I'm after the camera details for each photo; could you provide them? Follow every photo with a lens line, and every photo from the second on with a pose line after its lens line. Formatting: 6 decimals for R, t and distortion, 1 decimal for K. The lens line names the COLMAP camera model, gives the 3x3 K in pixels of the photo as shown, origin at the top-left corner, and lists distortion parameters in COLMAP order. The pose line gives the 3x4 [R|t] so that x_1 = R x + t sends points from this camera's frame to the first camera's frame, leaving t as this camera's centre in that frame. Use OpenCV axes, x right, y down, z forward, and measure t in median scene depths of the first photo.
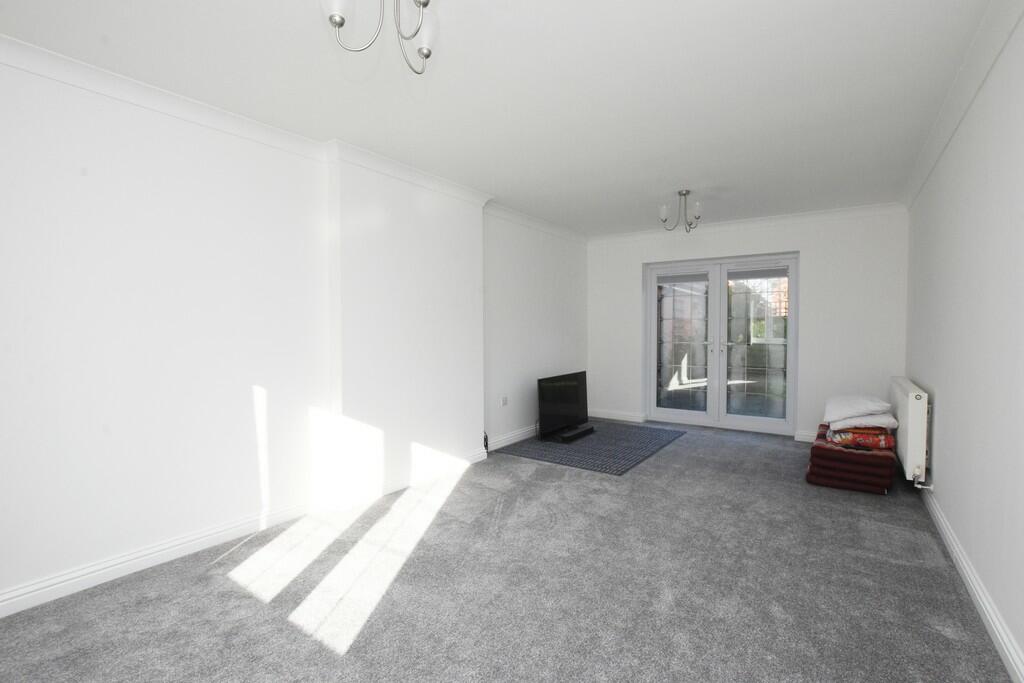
lens RADIAL K [[464.1, 0, 512.0], [0, 464.1, 341.5], [0, 0, 1]] dist [-0.031505, 0.001094]
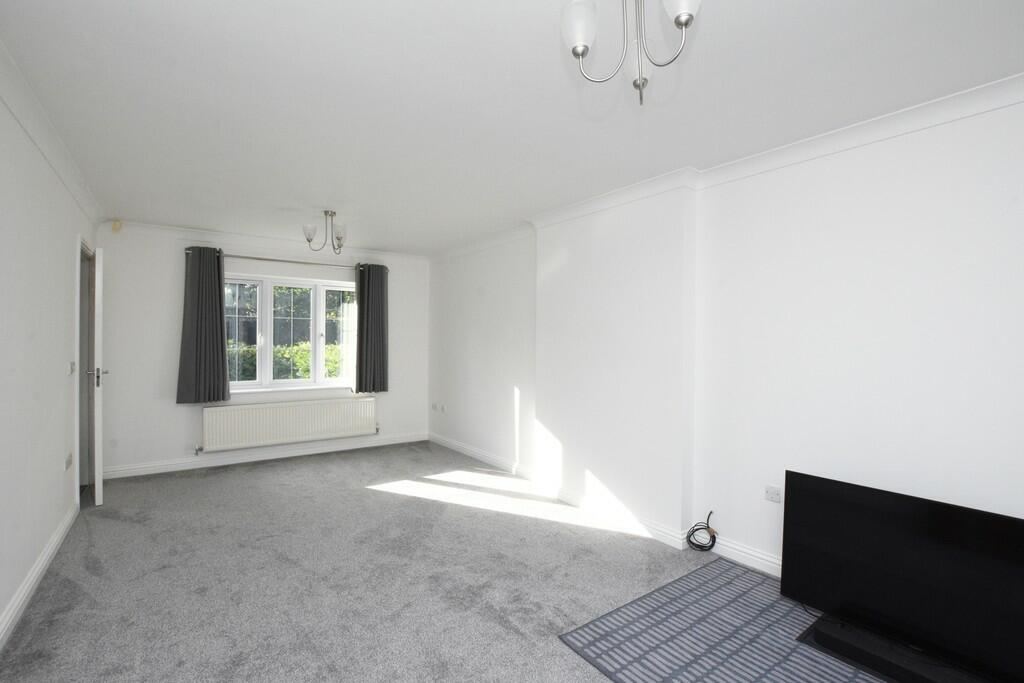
lens RADIAL K [[464.1, 0, 512.0], [0, 464.1, 341.5], [0, 0, 1]] dist [-0.031505, 0.001094]
pose [[-0.305438, -0.003097, -0.952207, 0.860517], [-0.045170, 0.998916, 0.011240, -0.070452], [0.951140, 0.046444, -0.305247, 1.215552]]
